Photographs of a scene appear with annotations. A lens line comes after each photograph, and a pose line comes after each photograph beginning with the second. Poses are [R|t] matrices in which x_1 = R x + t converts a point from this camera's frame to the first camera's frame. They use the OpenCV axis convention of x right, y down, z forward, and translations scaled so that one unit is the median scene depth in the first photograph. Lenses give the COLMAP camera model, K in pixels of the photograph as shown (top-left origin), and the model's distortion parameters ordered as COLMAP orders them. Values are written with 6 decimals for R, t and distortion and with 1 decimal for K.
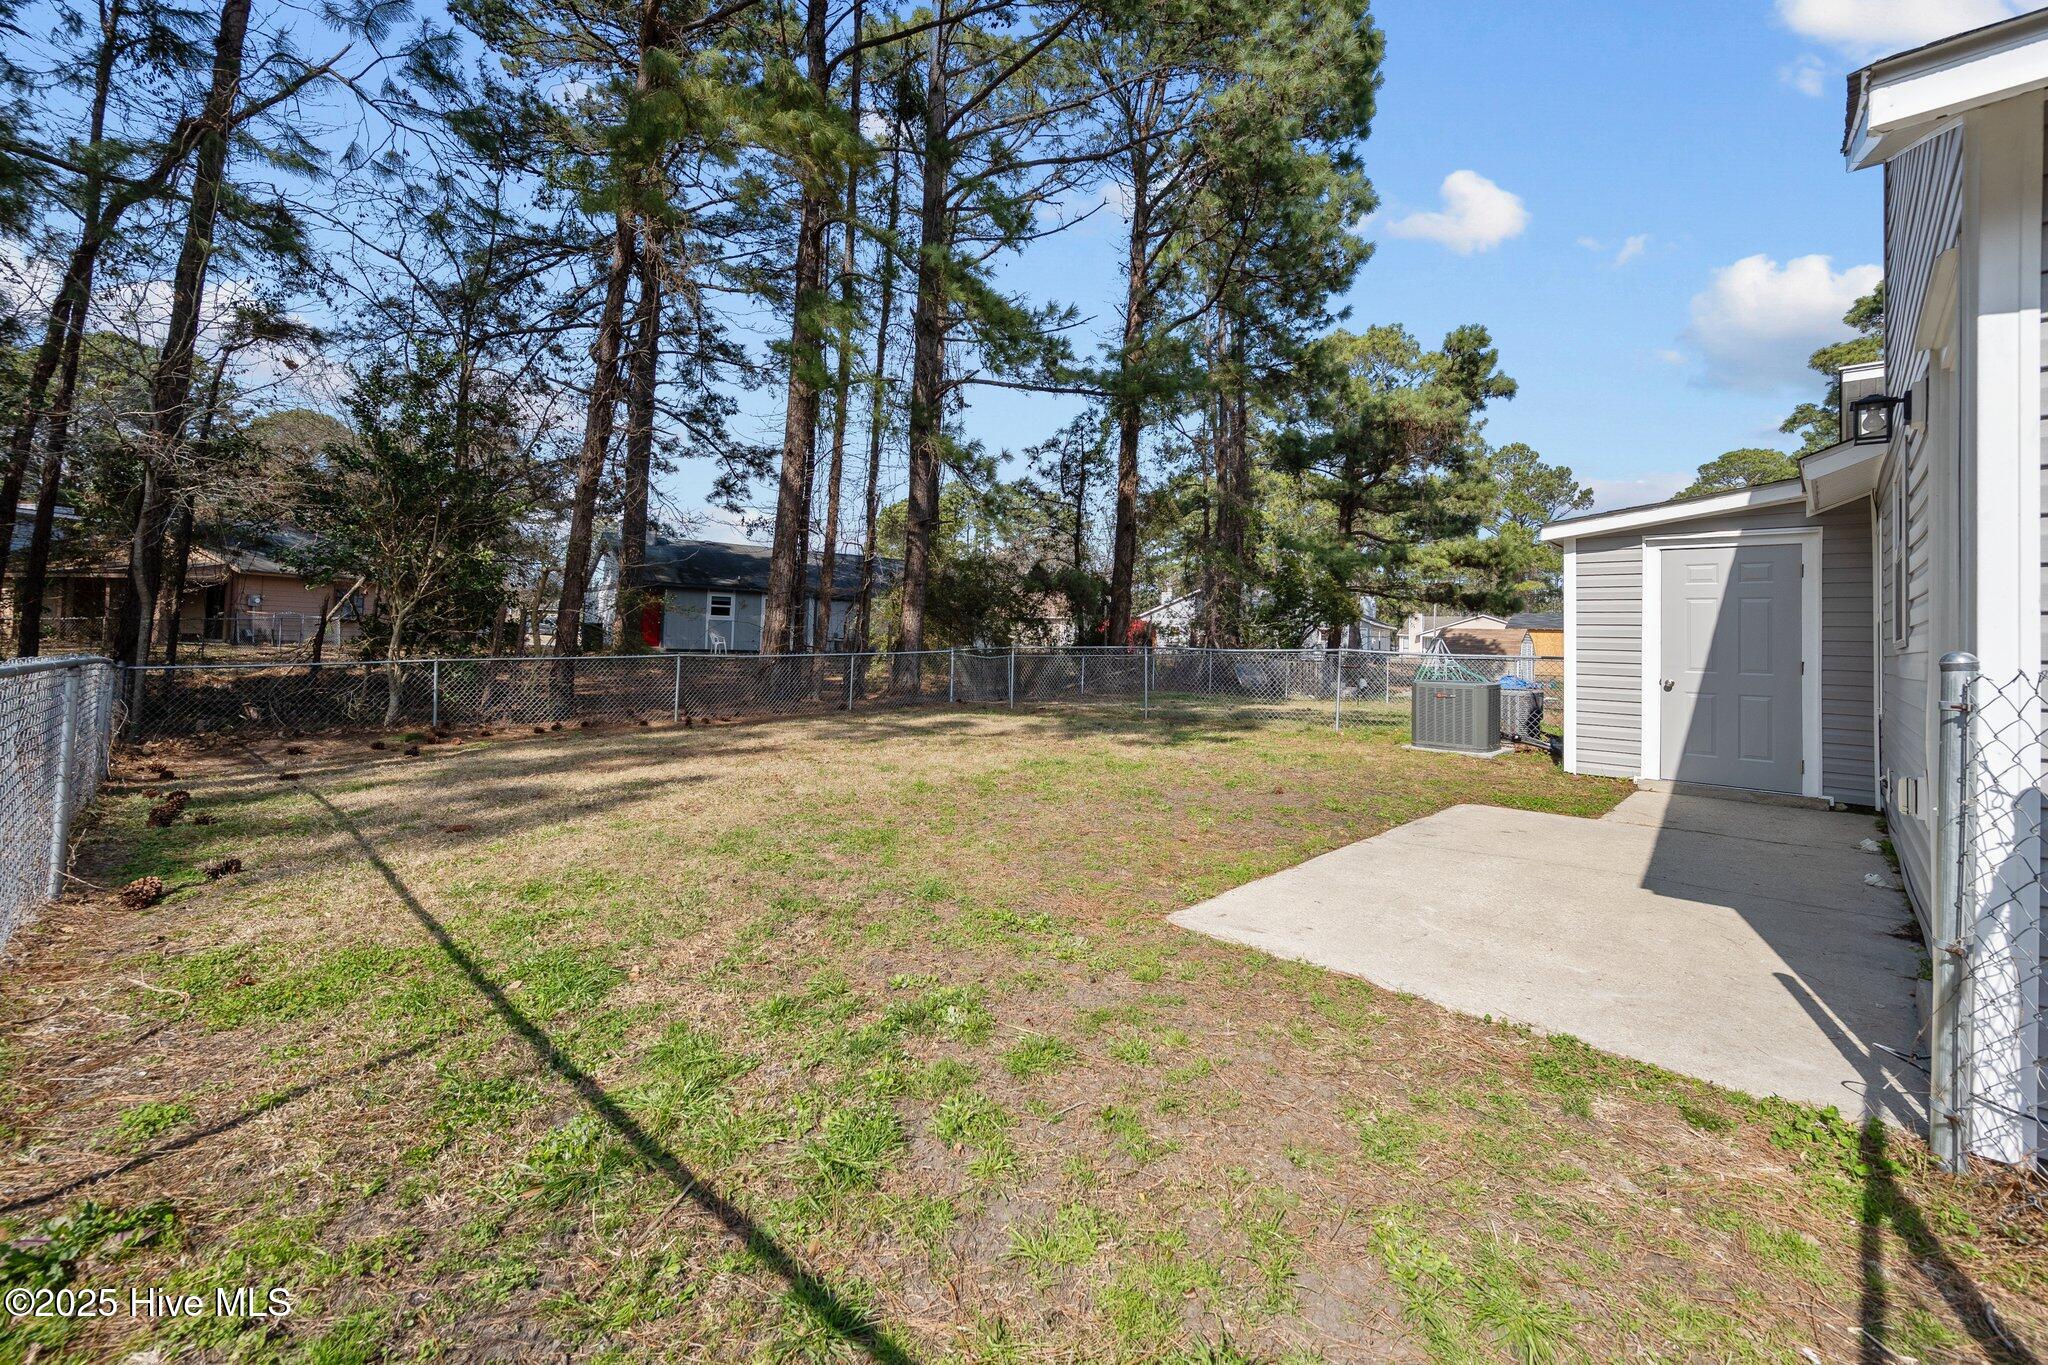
lens RADIAL K [[833.5, 0, 1030.6], [0, 833.5, 616.7], [0, 0, 1]] dist [0.001274, 0.000125]
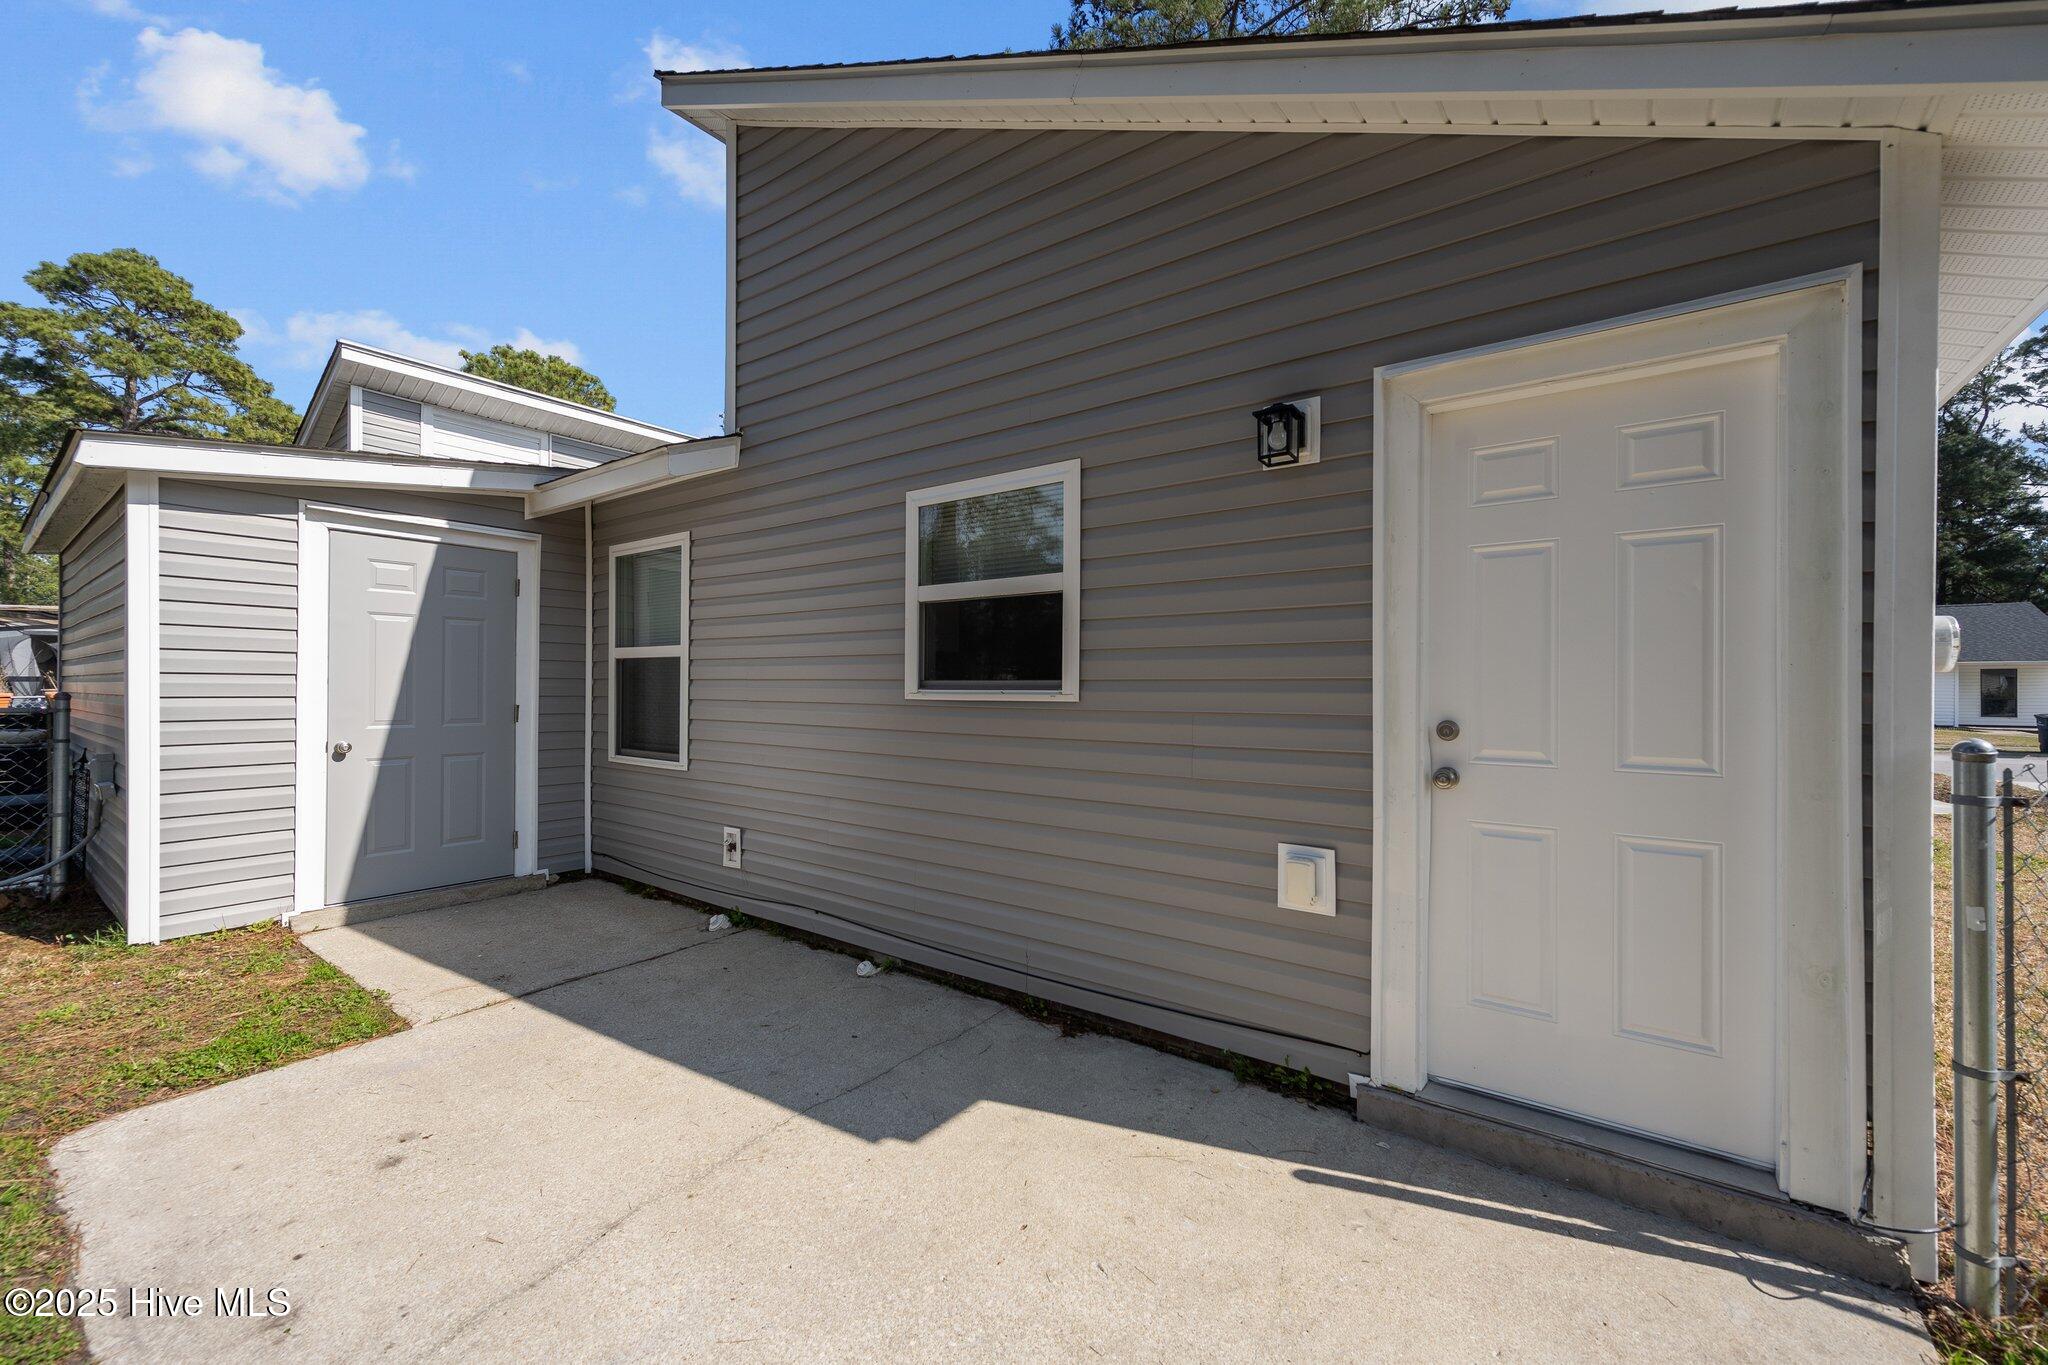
lens RADIAL K [[809.4, 0, 1030.3], [0, 809.4, 683.3], [0, 0, 1]] dist [0.001053, -0.000272]
pose [[-0.129883, -0.024111, 0.991236, 0.105713], [-0.038909, 0.999058, 0.019203, 0.000651], [-0.990766, -0.036074, -0.130699, 0.573520]]
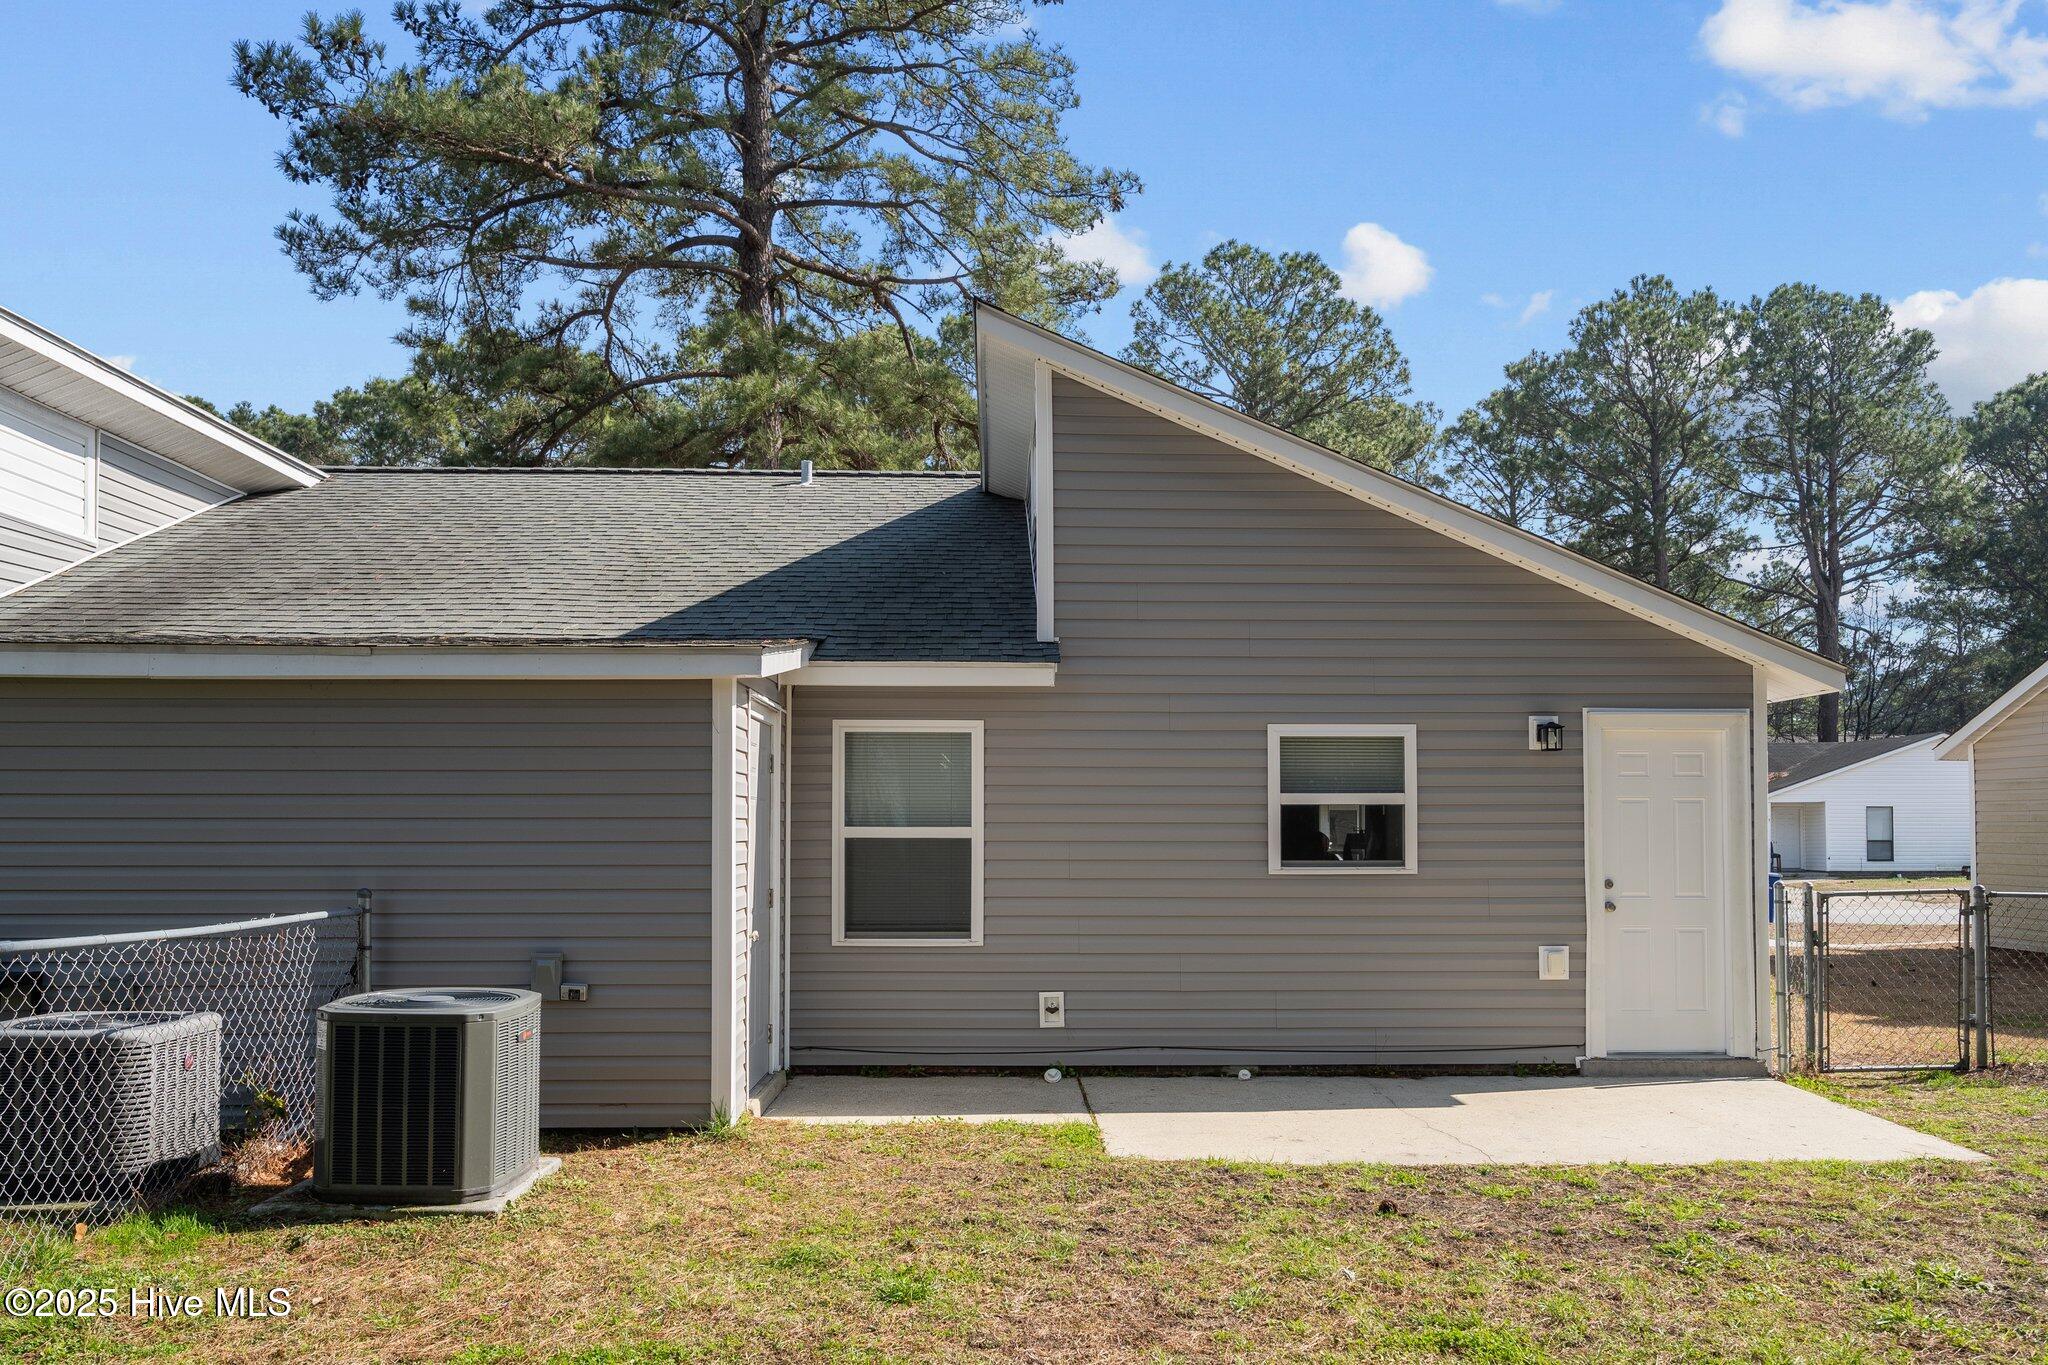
lens RADIAL K [[1590.4, 0, 1045.1], [0, 1590.4, 781.6], [0, 0, 1]] dist [0.000797, -0.002112]
pose [[-0.715547, -0.007806, 0.698521, -0.193911], [-0.041207, 0.998668, -0.031051, -0.005792], [-0.697348, -0.051002, -0.714915, 1.676079]]
